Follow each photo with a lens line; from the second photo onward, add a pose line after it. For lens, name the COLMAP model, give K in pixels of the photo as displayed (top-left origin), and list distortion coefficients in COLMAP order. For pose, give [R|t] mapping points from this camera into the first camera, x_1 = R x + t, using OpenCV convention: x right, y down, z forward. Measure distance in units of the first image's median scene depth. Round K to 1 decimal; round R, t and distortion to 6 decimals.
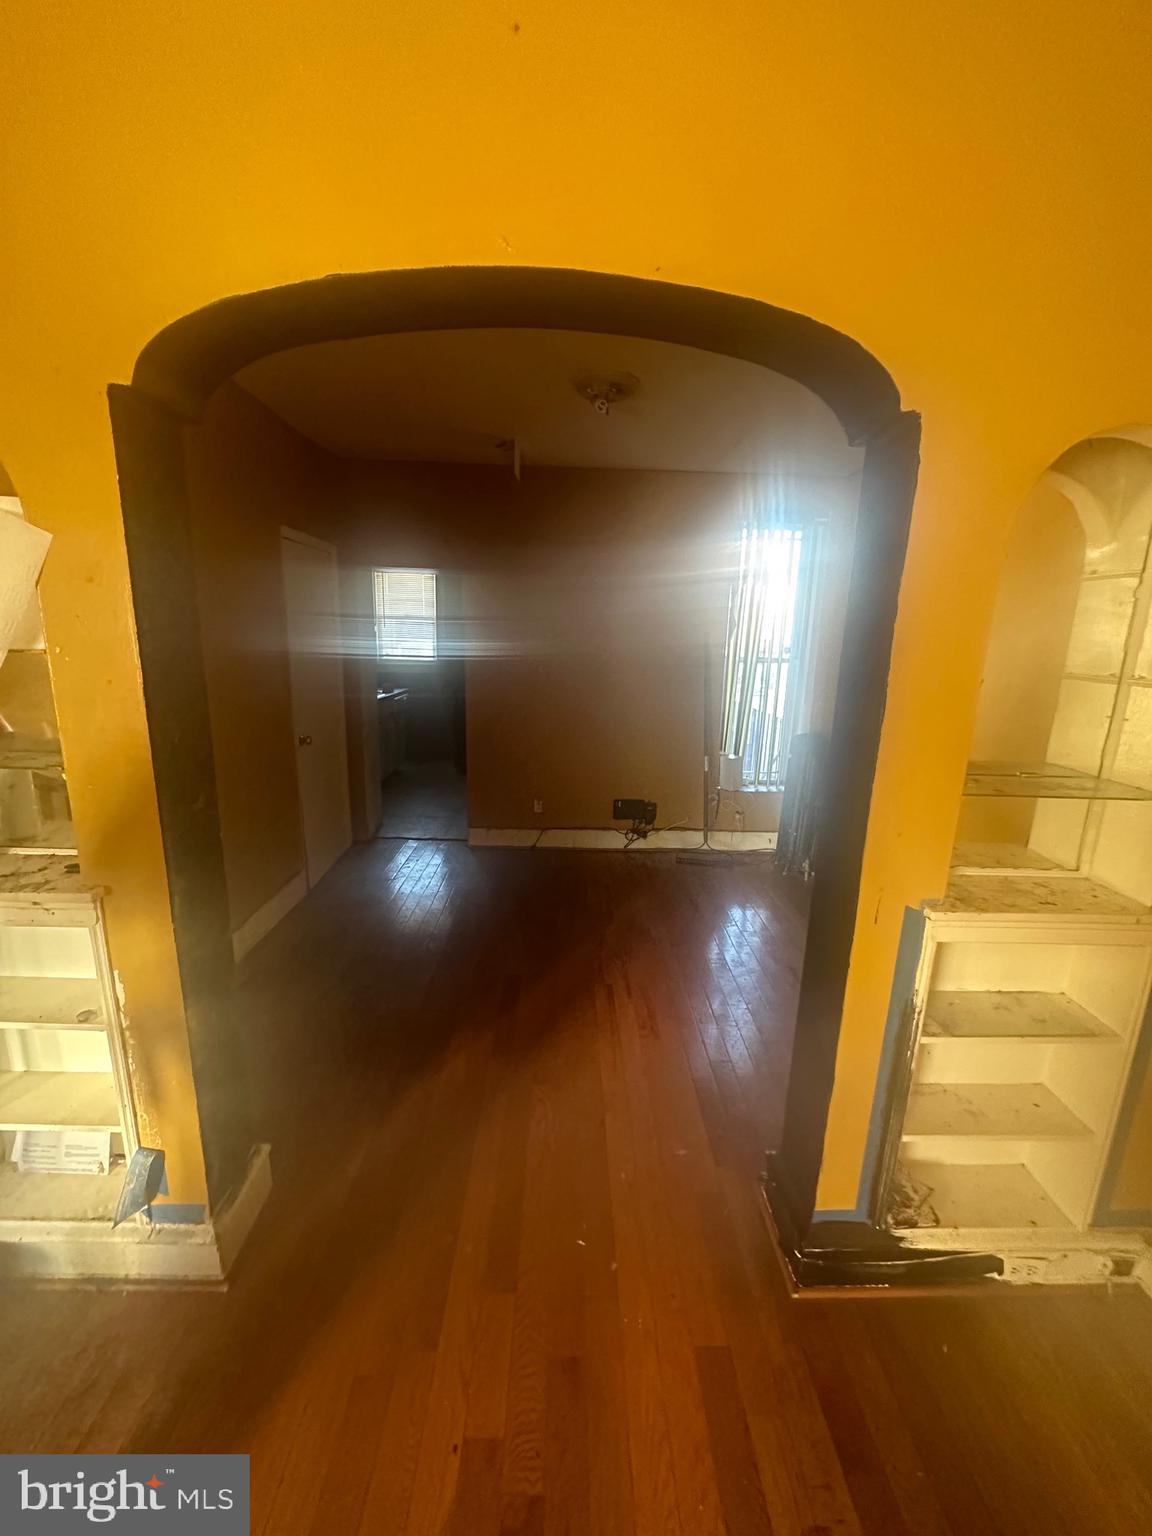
lens RADIAL K [[609.5, 0, 584.5], [0, 609.5, 765.0], [0, 0, 1]] dist [-0.004207, 0.002498]
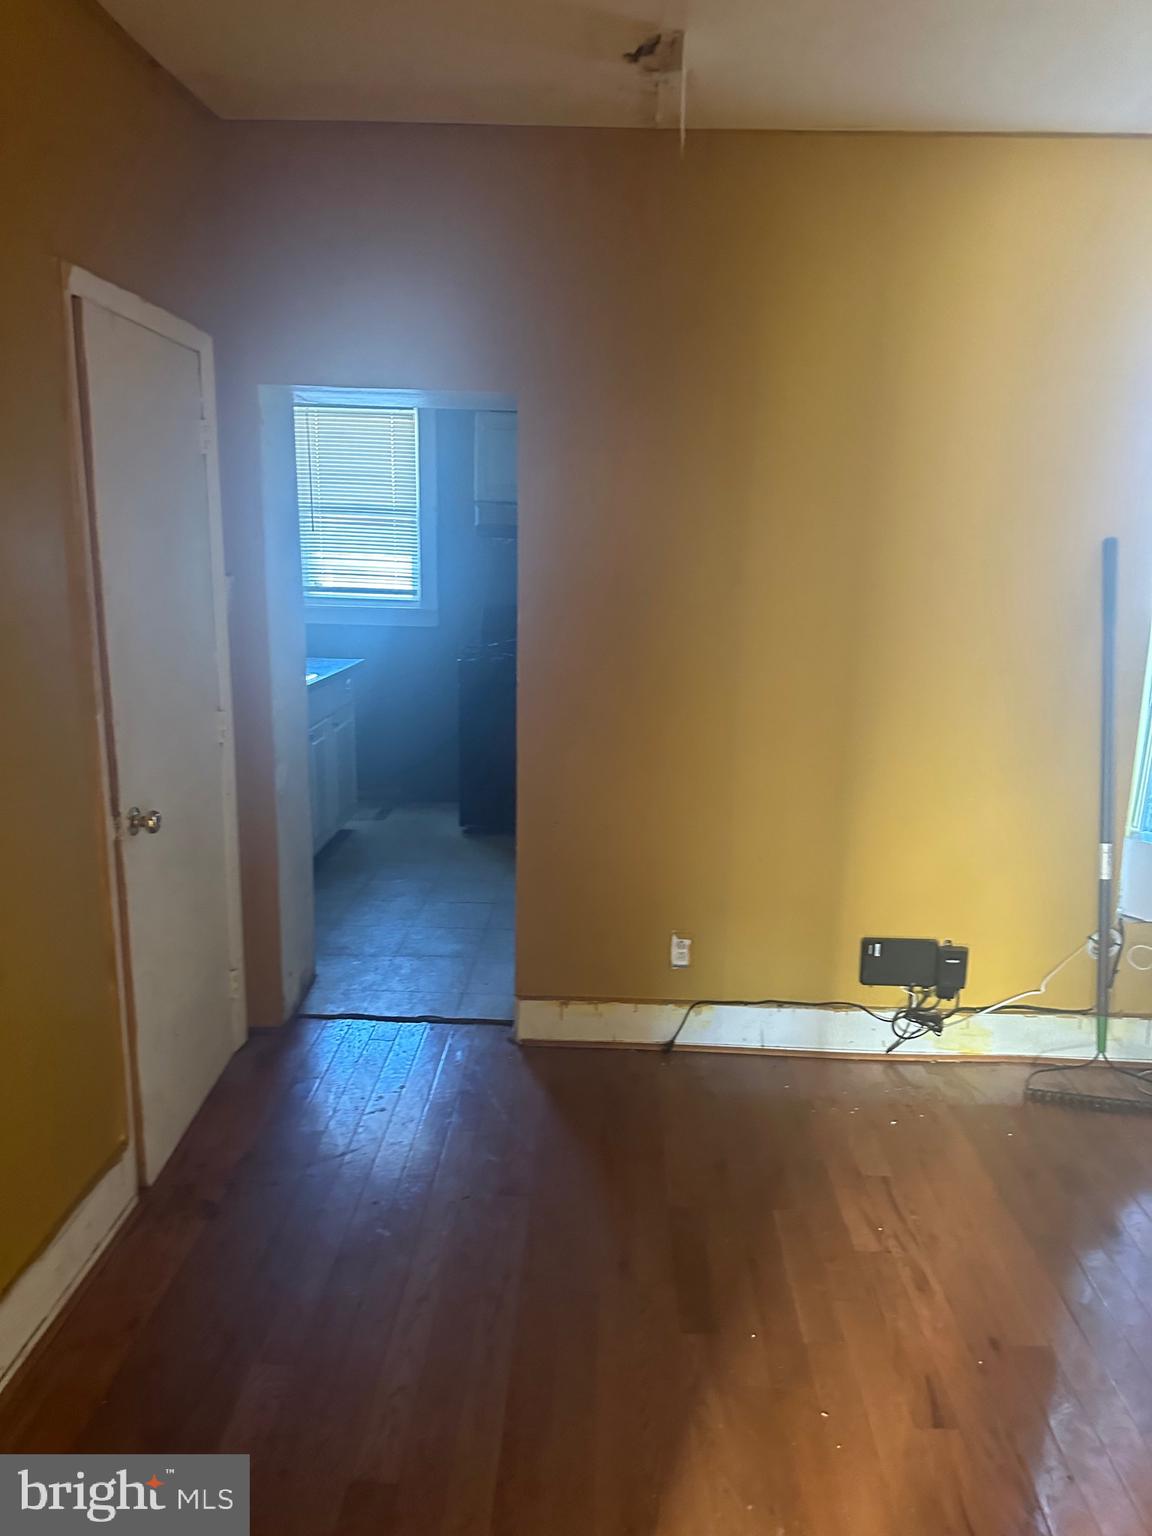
lens RADIAL K [[1073.1, 0, 588.8], [0, 1073.1, 756.7], [0, 0, 1]] dist [0.032257, -0.029302]
pose [[0.998512, 0.004203, -0.054366, -0.100579], [-0.004558, 0.999969, -0.006401, -0.062899], [0.054338, 0.006639, 0.998501, 0.249094]]
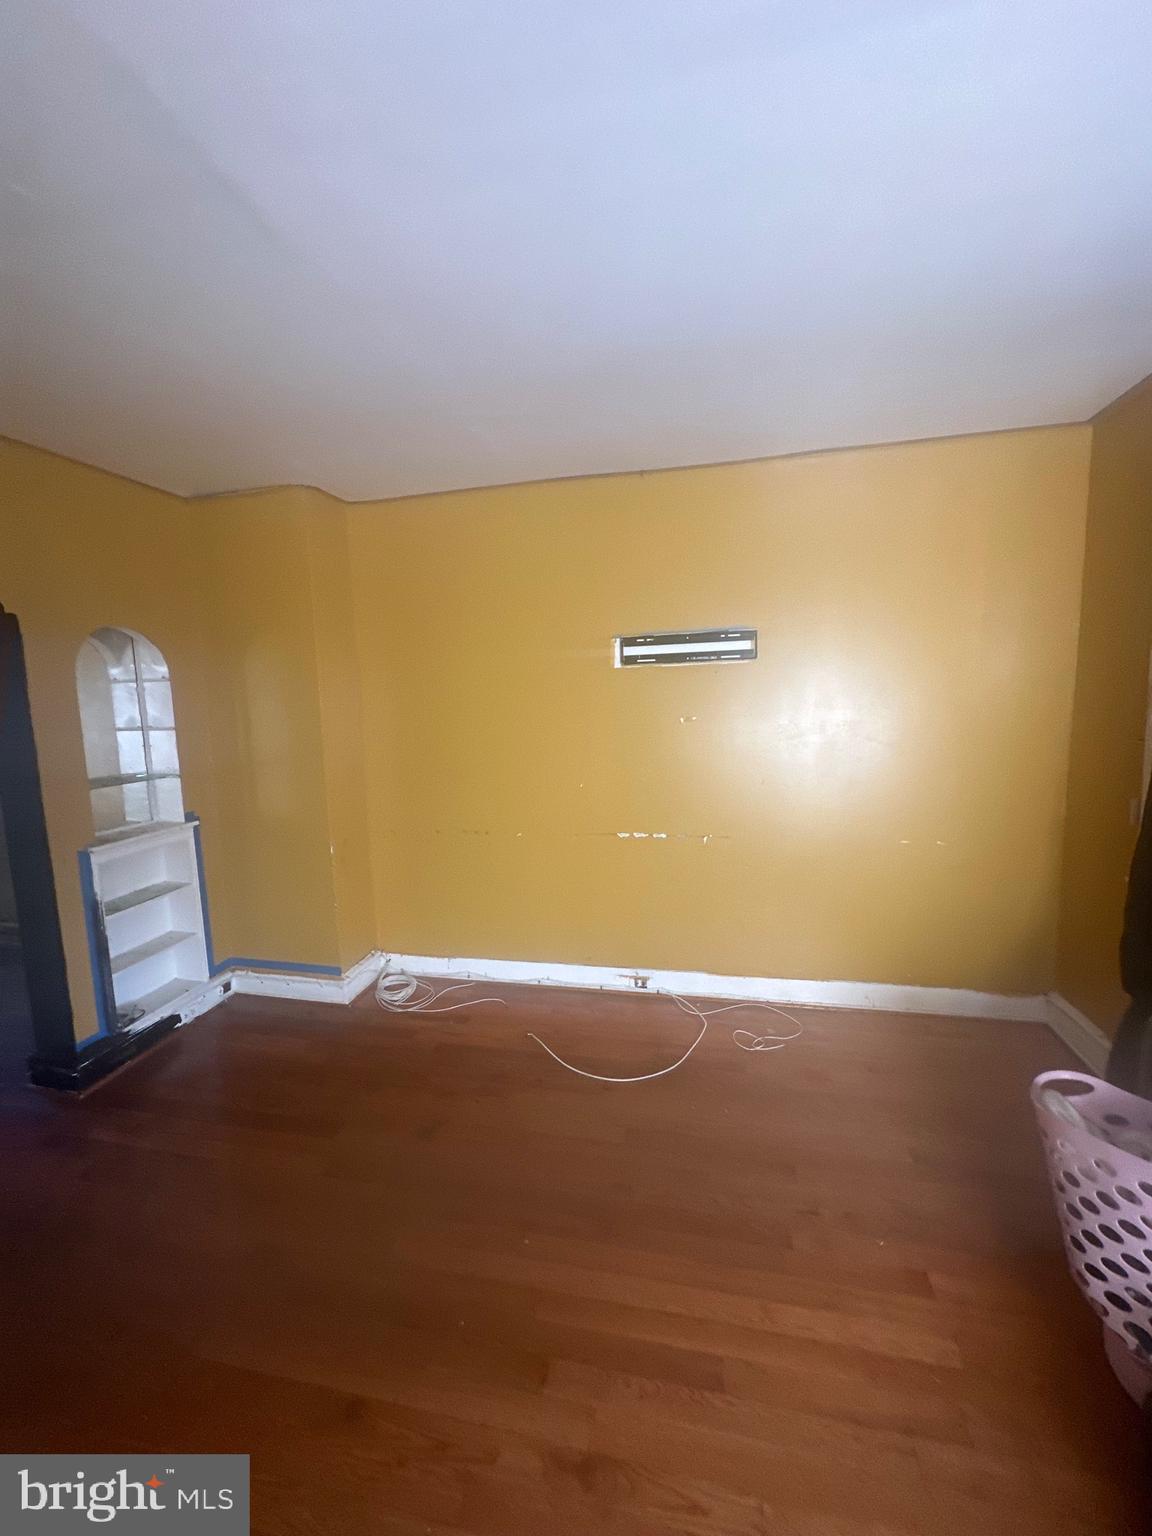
lens RADIAL K [[609.5, 0, 572.4], [0, 609.5, 770.0], [0, 0, 1]] dist [-0.004207, 0.002498]
pose [[0.240219, -0.158393, 0.957709, -0.276398], [0.241298, 0.965374, 0.099137, 0.050798], [-0.940250, 0.207278, 0.270121, -0.322619]]
